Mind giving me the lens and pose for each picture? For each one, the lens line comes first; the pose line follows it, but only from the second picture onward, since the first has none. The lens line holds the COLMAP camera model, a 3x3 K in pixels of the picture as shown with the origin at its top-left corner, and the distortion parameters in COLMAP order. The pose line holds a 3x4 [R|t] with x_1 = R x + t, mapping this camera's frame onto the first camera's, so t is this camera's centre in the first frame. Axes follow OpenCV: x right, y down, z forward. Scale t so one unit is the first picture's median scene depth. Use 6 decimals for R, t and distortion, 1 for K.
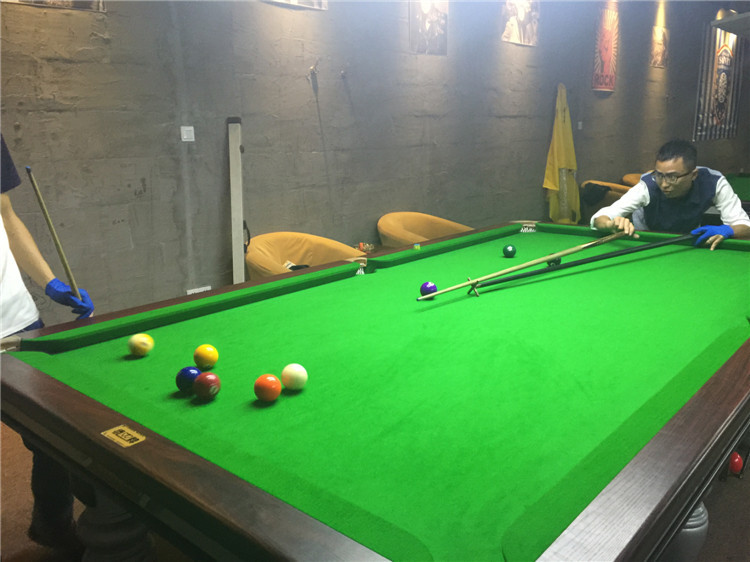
lens RADIAL K [[639.8, 0, 368.0], [0, 639.8, 280.4], [0, 0, 1]] dist [0.079018, -0.088049]
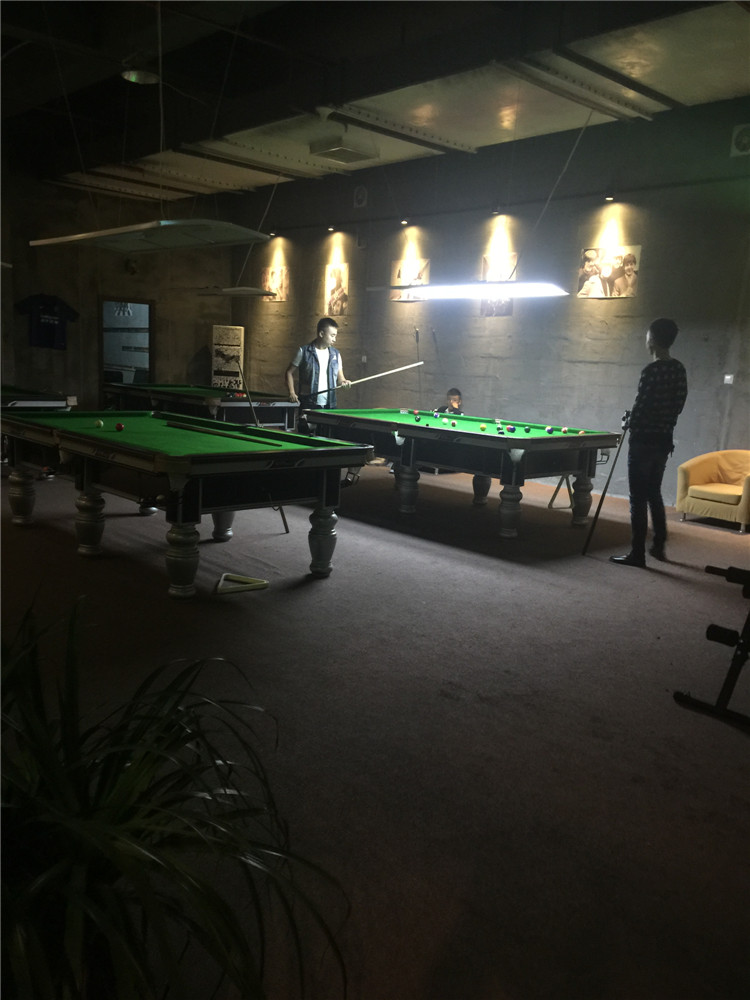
lens RADIAL K [[853.0, 0, 375.9], [0, 853.0, 499.9], [0, 0, 1]] dist [0.079018, -0.088049]
pose [[-0.101367, 0.188801, -0.976770, 2.643444], [-0.265337, 0.941131, 0.209449, -0.369833], [0.958812, 0.280404, -0.045304, 1.190756]]
